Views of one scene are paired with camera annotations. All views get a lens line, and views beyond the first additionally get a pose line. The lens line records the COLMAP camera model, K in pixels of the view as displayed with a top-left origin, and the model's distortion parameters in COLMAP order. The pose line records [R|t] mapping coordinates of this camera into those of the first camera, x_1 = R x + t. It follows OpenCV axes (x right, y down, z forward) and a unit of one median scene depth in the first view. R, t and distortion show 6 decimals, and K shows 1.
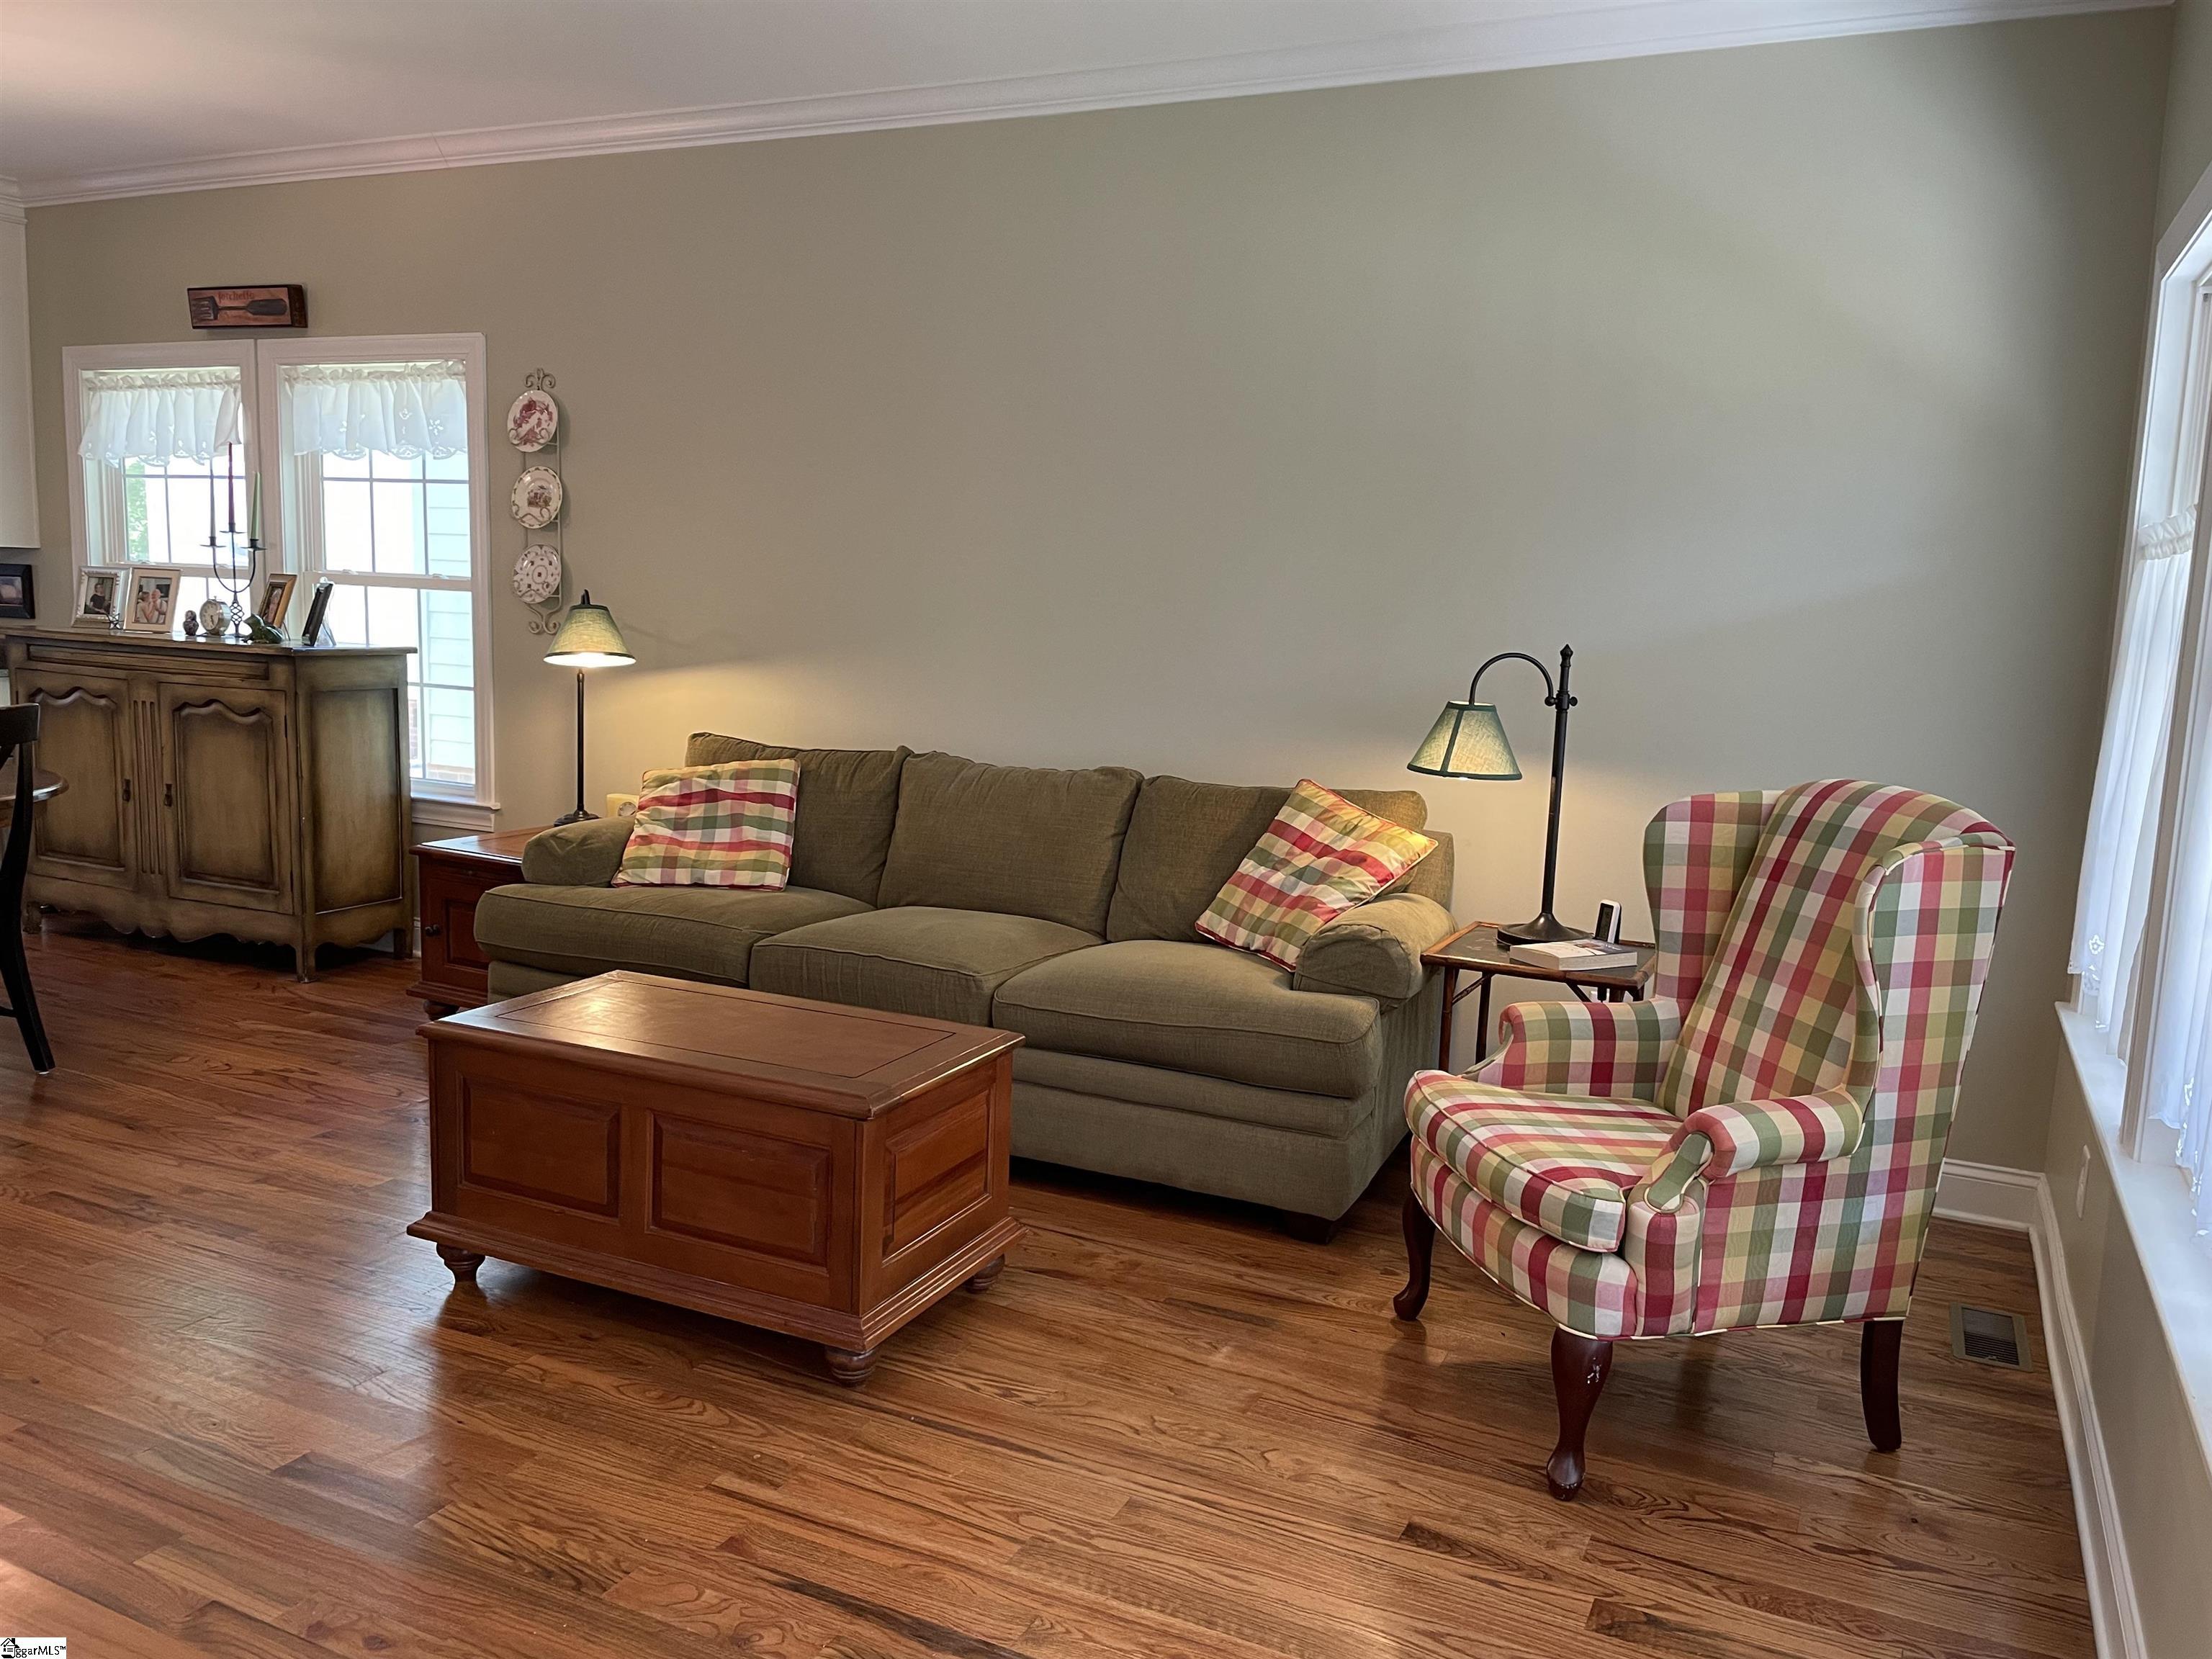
lens RADIAL K [[1692.8, 0, 1110.3], [0, 1692.8, 836.0], [0, 0, 1]] dist [0.090099, -0.120121]
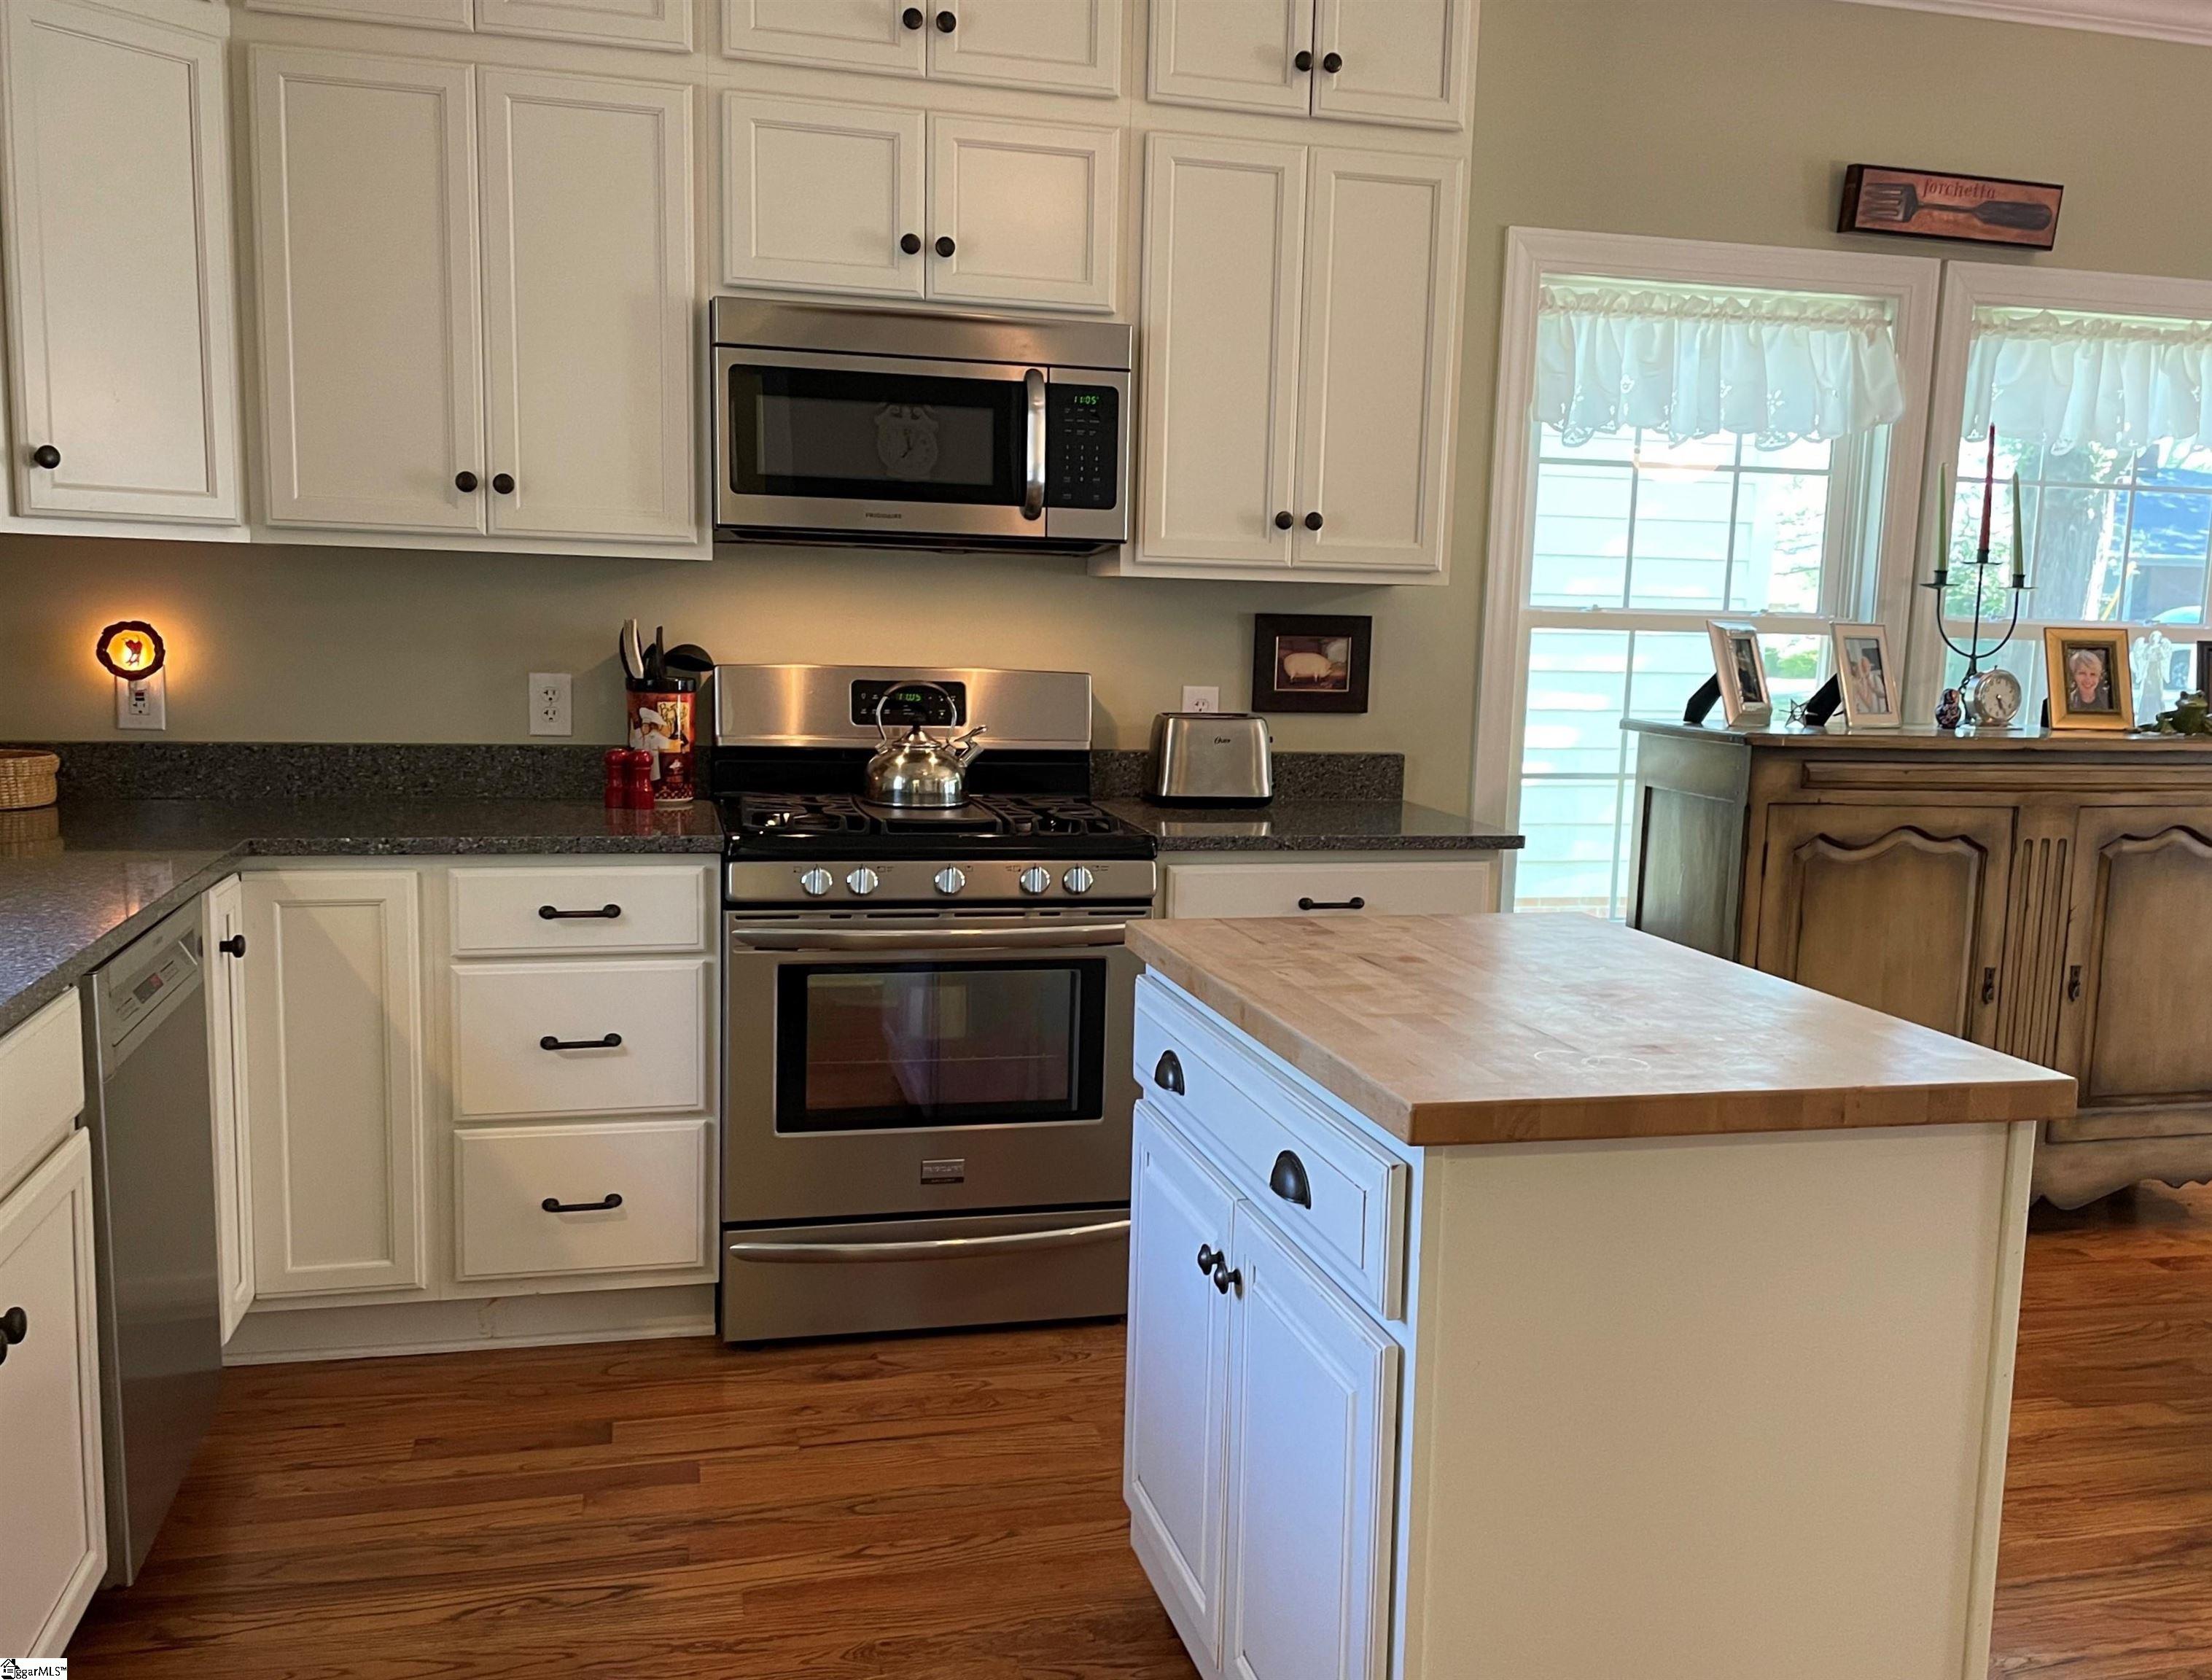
lens RADIAL K [[1959.3, 0, 1147.8], [0, 1959.3, 871.8], [0, 0, 1]] dist [0.066830, -0.048983]
pose [[0.765754, -0.104727, 0.634550, -1.223761], [0.091664, 0.994352, 0.053493, -0.130128], [-0.636568, 0.017203, 0.771028, 0.628024]]
